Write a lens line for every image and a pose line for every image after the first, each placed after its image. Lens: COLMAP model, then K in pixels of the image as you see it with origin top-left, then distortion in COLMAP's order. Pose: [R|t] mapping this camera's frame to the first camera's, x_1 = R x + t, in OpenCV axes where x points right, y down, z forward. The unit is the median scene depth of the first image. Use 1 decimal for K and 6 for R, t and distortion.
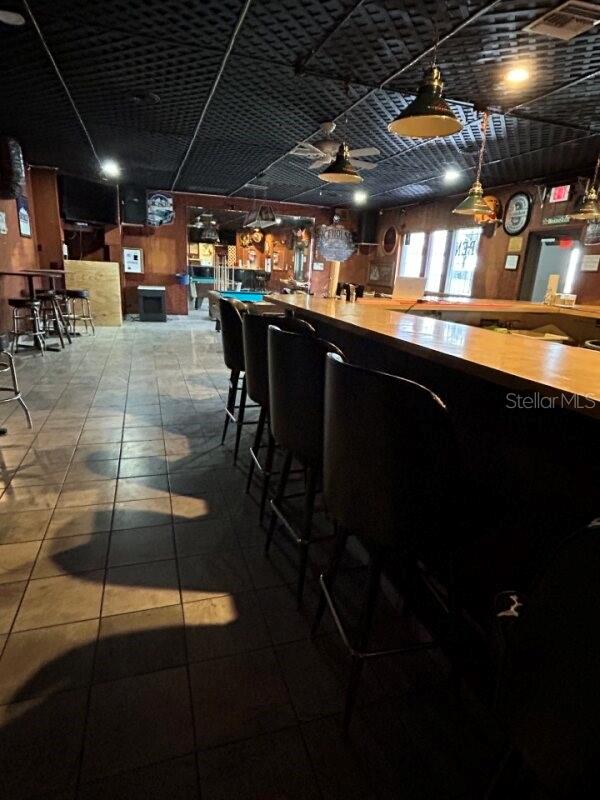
lens RADIAL K [[450.2, 0, 300.9], [0, 450.2, 401.7], [0, 0, 1]] dist [-0.011091, -0.001944]
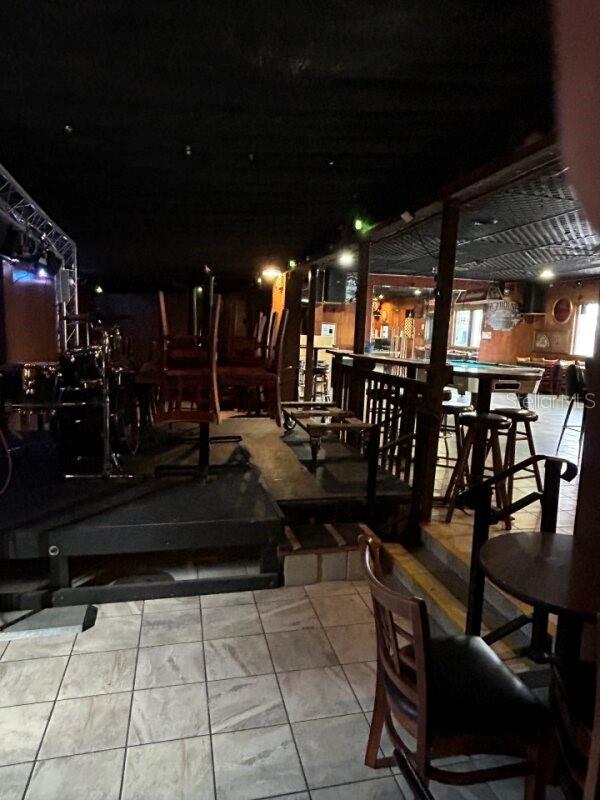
lens RADIAL K [[513.9, 0, 297.7], [0, 513.9, 407.8], [0, 0, 1]] dist [0.001047, -0.011502]
pose [[0.994936, -0.003373, -0.100453, -0.319061], [-0.011288, 0.989364, -0.145026, 0.049583], [0.099873, 0.145425, 0.984315, -0.221783]]
